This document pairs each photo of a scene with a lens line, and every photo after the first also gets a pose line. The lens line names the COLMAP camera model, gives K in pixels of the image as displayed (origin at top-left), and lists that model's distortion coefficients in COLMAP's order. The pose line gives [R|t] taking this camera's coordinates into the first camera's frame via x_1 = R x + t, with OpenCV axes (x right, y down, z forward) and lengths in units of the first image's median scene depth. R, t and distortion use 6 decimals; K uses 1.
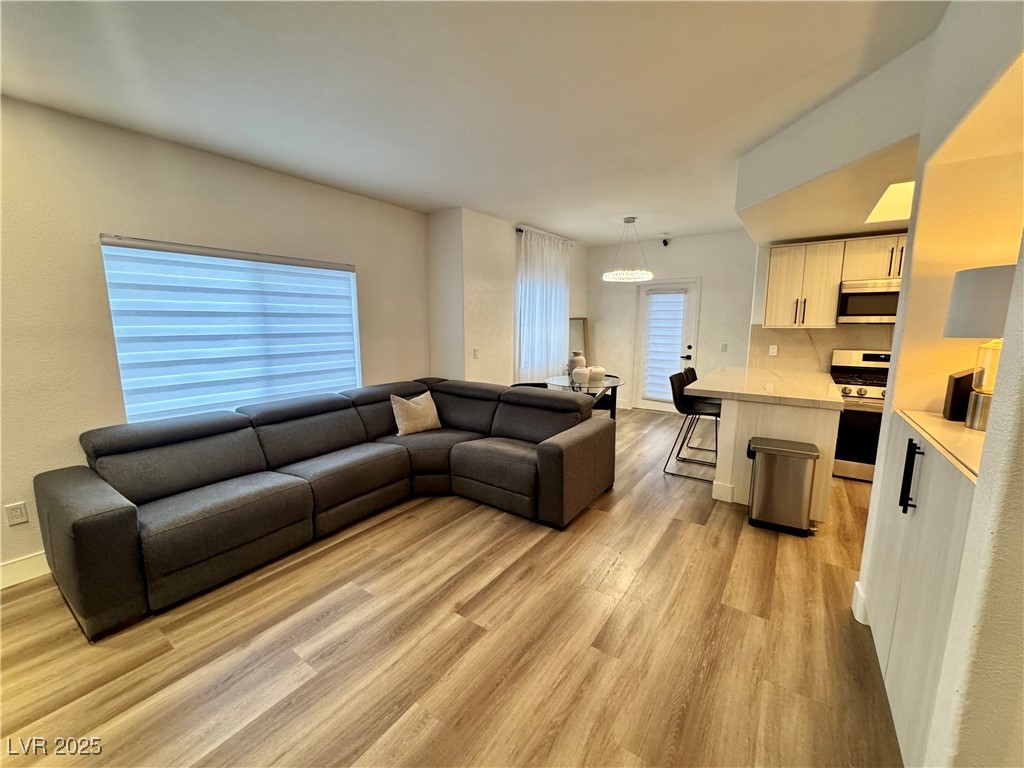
lens RADIAL K [[409.3, 0, 513.5], [0, 409.3, 381.9], [0, 0, 1]] dist [-0.002715, 0.000568]
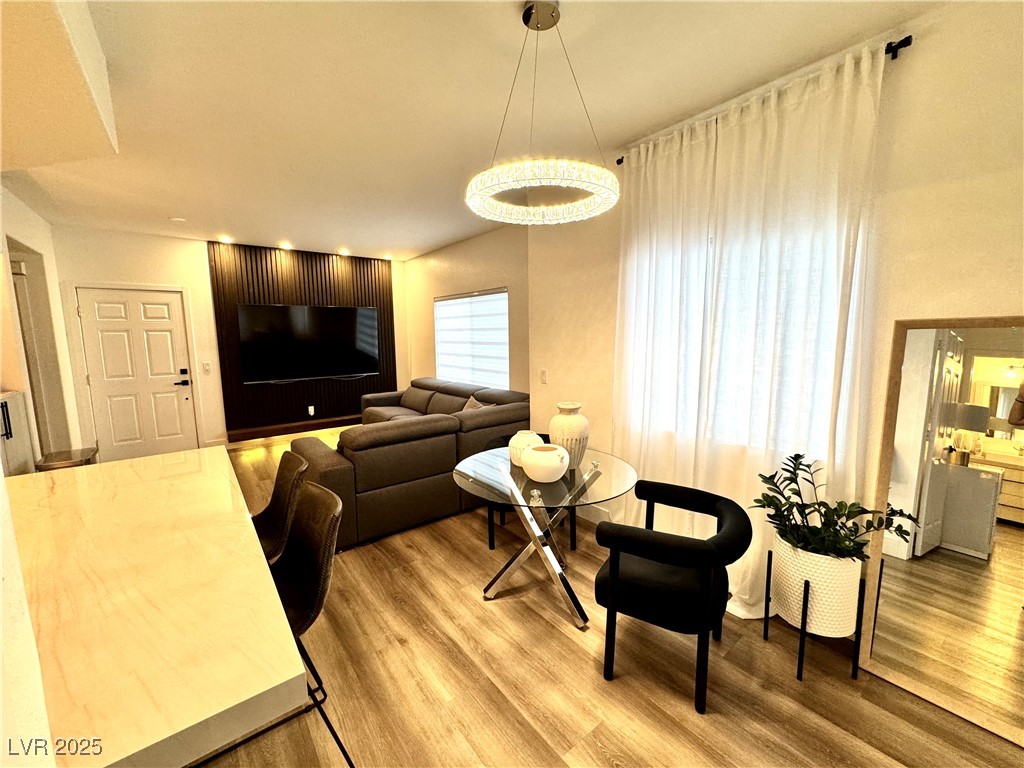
lens RADIAL K [[409.3, 0, 510.2], [0, 409.3, 382.6], [0, 0, 1]] dist [-0.002715, 0.000568]
pose [[-0.290658, 0.121521, -0.949079, 0.809349], [-0.129531, 0.977774, 0.164864, -0.221926], [0.948019, 0.170854, -0.268457, 1.453618]]
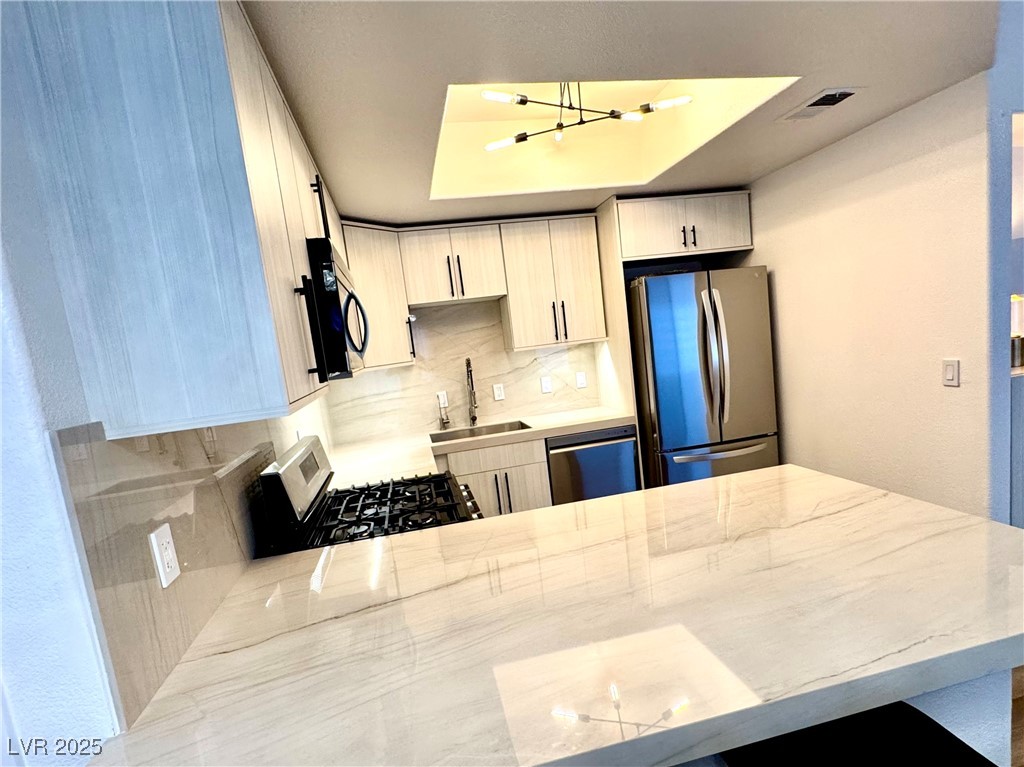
lens RADIAL K [[537.3, 0, 518.0], [0, 537.3, 413.5], [0, 0, 1]] dist [0.000677, 0.000538]
pose [[-0.722678, -0.005033, 0.691166, 0.445427], [0.221917, 0.945341, 0.238919, -0.195836], [-0.654591, 0.326043, -0.682061, 1.288522]]
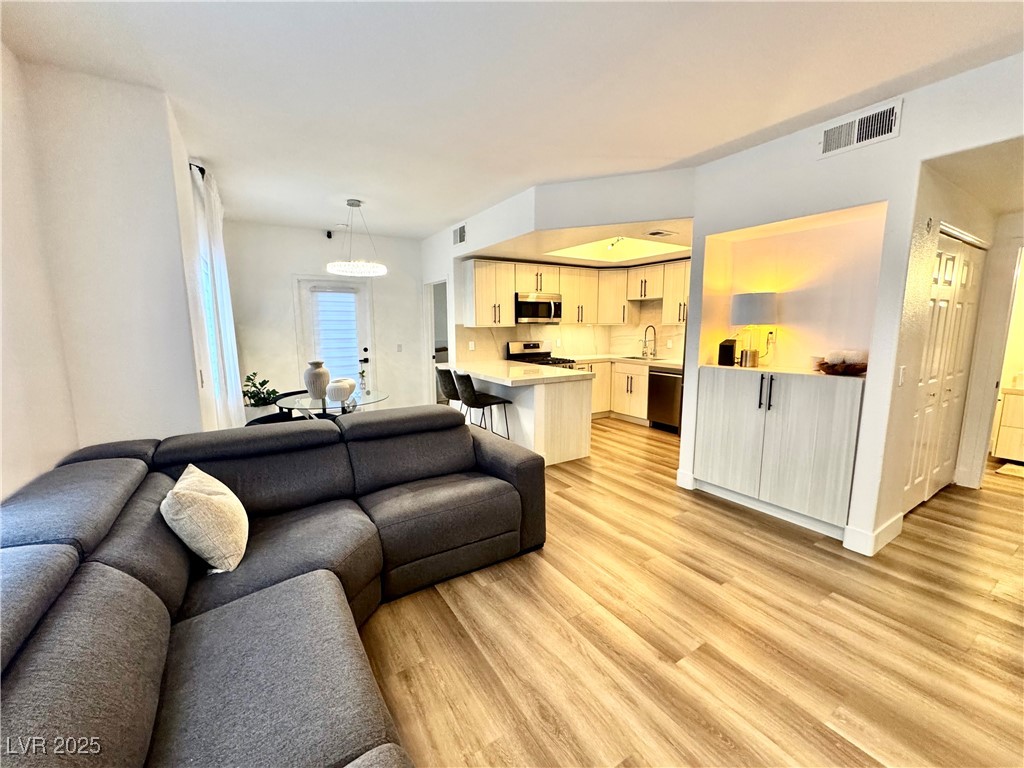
lens RADIAL K [[409.3, 0, 510.6], [0, 409.3, 382.0], [0, 0, 1]] dist [-0.002715, 0.000568]
pose [[0.389380, -0.130670, 0.911761, -0.541842], [0.142422, 0.986522, 0.080561, -0.065003], [-0.910000, 0.098486, 0.402742, 0.519325]]
